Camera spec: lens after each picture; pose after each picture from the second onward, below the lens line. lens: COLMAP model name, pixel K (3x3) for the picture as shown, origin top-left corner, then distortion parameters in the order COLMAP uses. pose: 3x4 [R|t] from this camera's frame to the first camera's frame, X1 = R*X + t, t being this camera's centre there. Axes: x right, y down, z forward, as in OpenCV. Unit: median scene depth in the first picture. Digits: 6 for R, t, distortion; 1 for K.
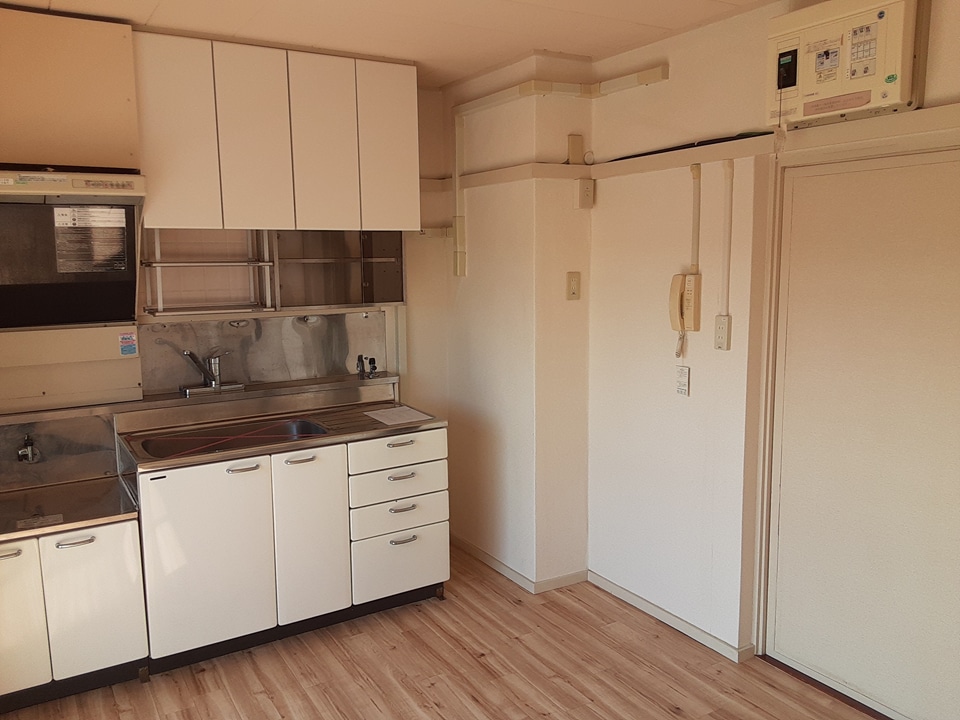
lens RADIAL K [[774.7, 0, 465.5], [0, 774.7, 363.2], [0, 0, 1]] dist [0.125032, -0.179802]
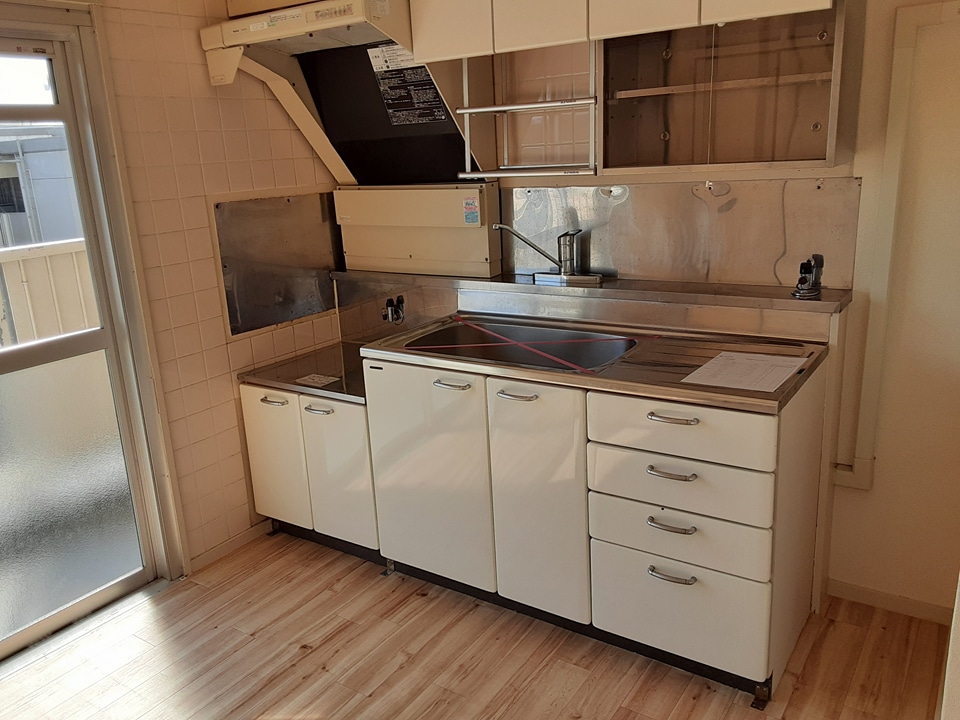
lens RADIAL K [[774.7, 0, 465.5], [0, 774.7, 363.2], [0, 0, 1]] dist [0.125032, -0.179802]
pose [[0.420538, 0.241708, -0.874486, 0.377484], [-0.079855, 0.969980, 0.229701, -0.061532], [0.903754, -0.026766, 0.427215, 0.672156]]
